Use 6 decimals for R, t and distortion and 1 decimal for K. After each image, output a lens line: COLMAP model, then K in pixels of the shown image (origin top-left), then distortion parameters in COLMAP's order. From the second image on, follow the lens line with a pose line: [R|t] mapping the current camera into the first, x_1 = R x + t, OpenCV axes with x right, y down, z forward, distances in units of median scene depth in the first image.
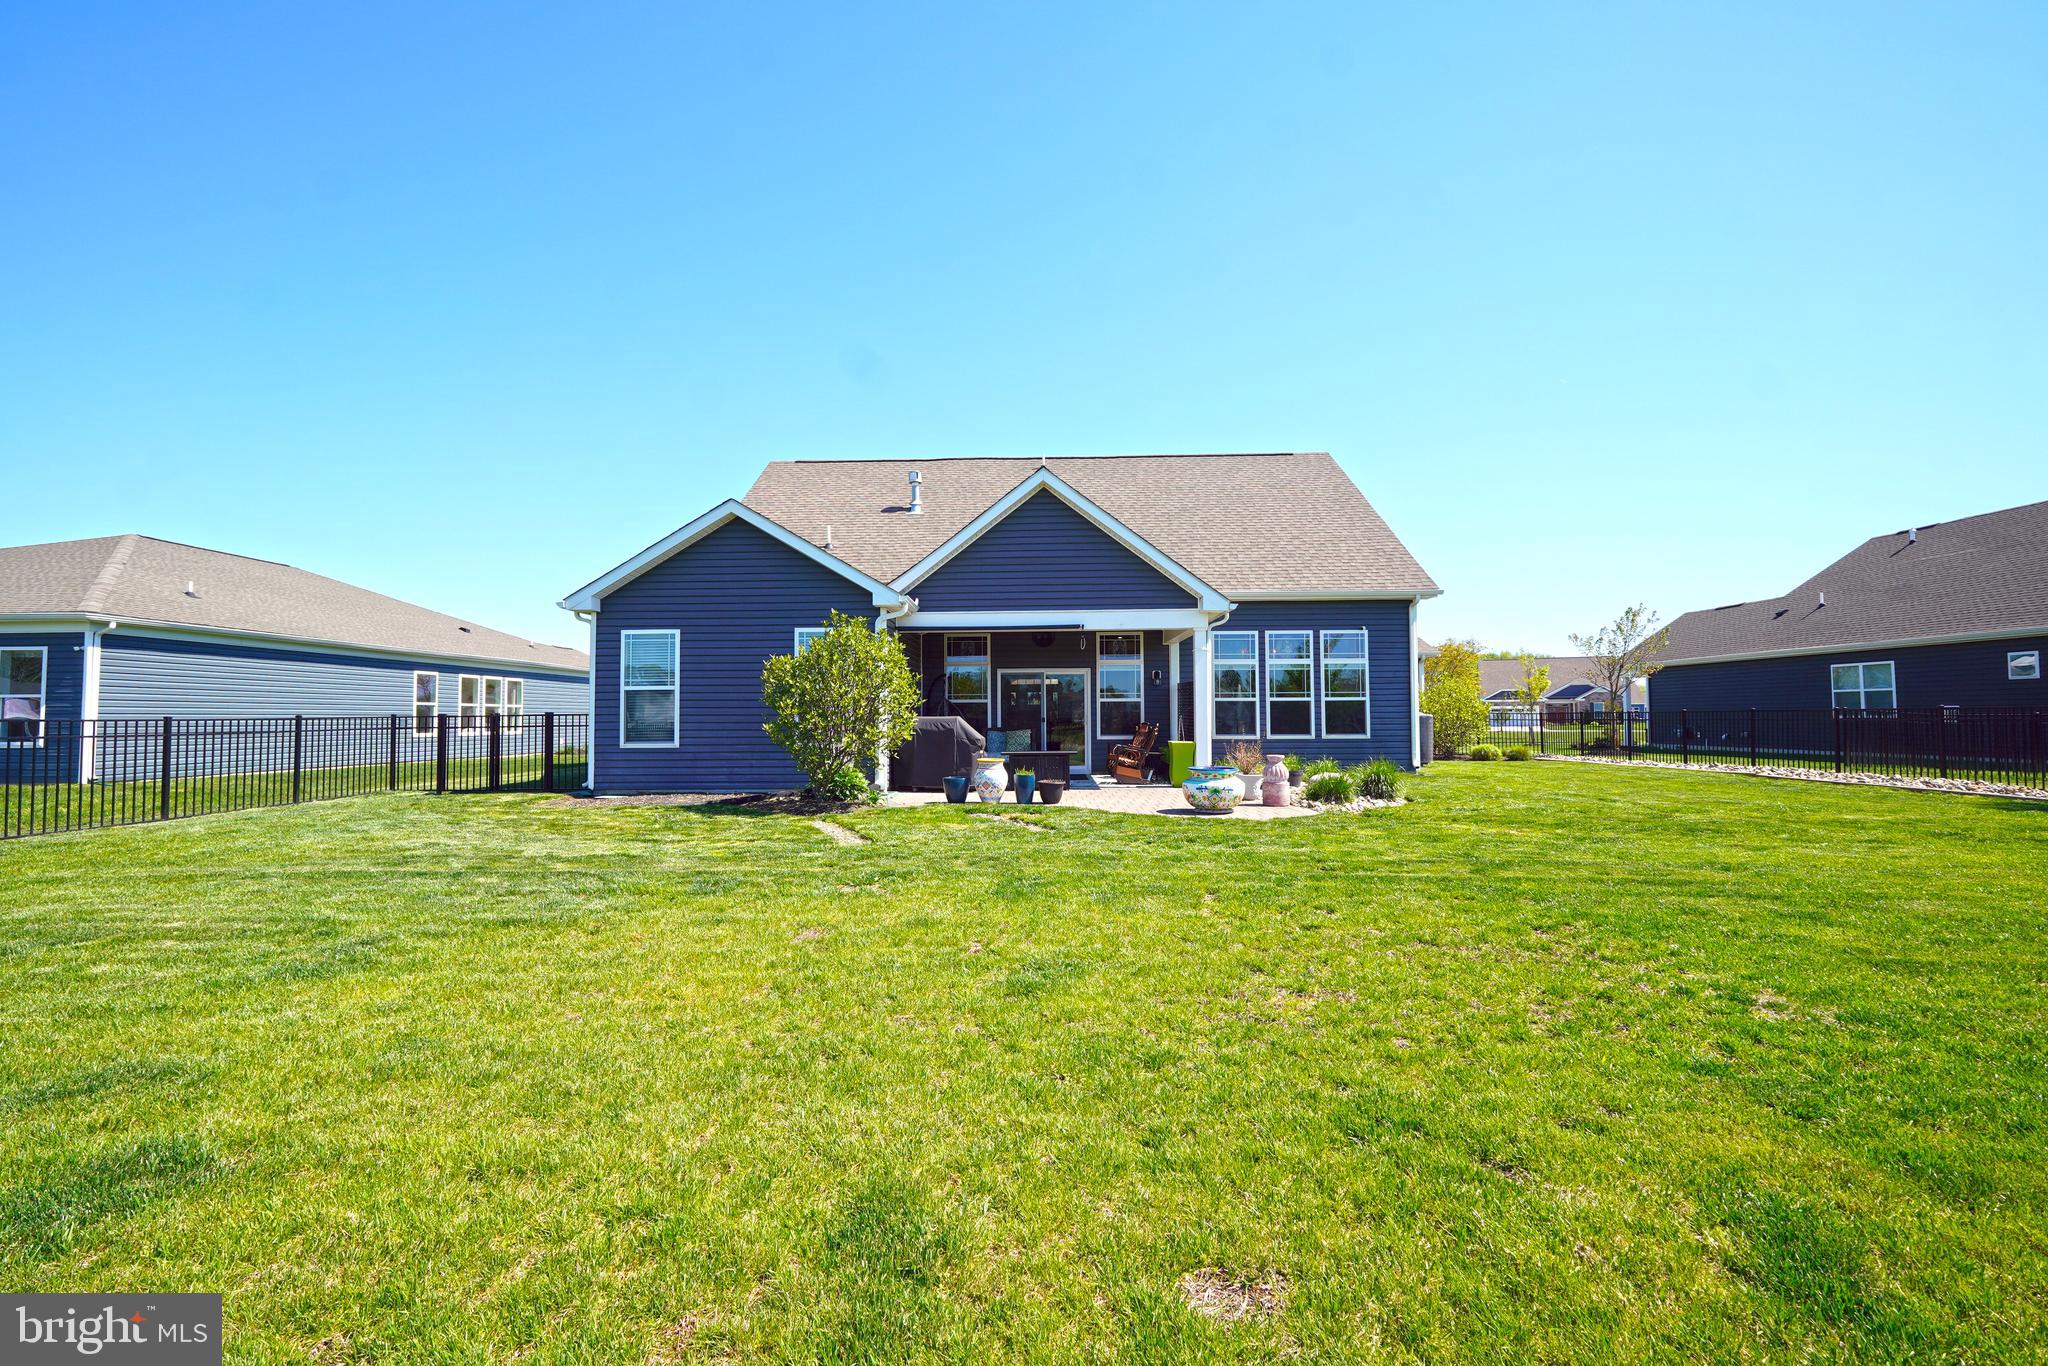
lens RADIAL K [[864.8, 0, 1018.8], [0, 864.8, 689.0], [0, 0, 1]] dist [-0.001325, 0.000880]
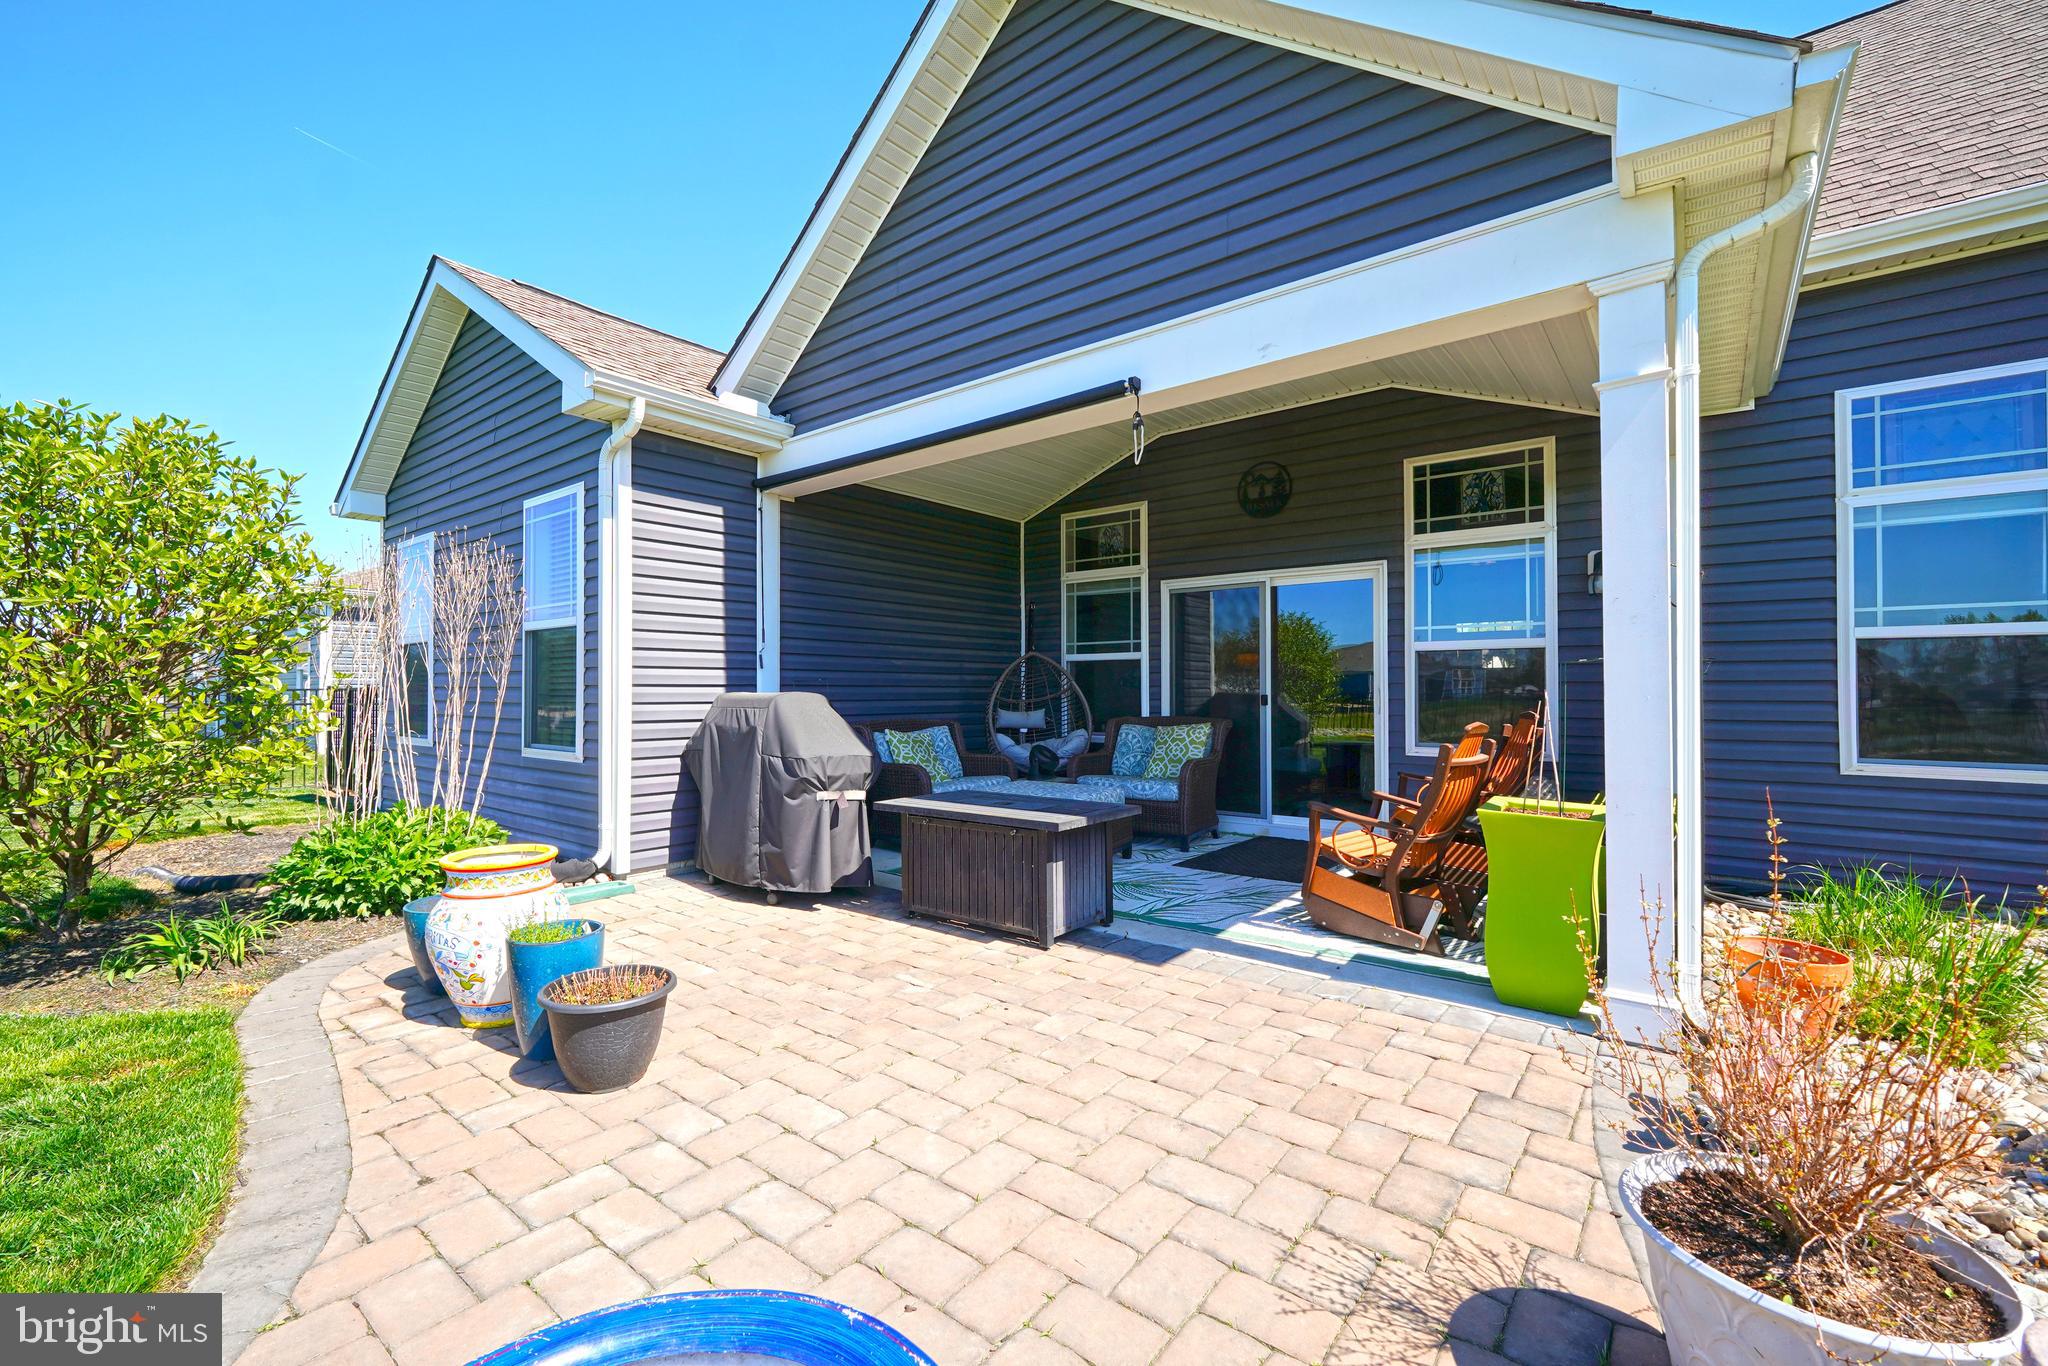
lens RADIAL K [[864.8, 0, 1012.6], [0, 864.8, 684.4], [0, 0, 1]] dist [-0.001325, 0.000880]
pose [[0.797308, 0.001693, -0.603571, 0.194742], [0.016999, 0.999536, 0.025258, 0.017942], [0.603333, -0.030399, 0.796909, 0.666994]]
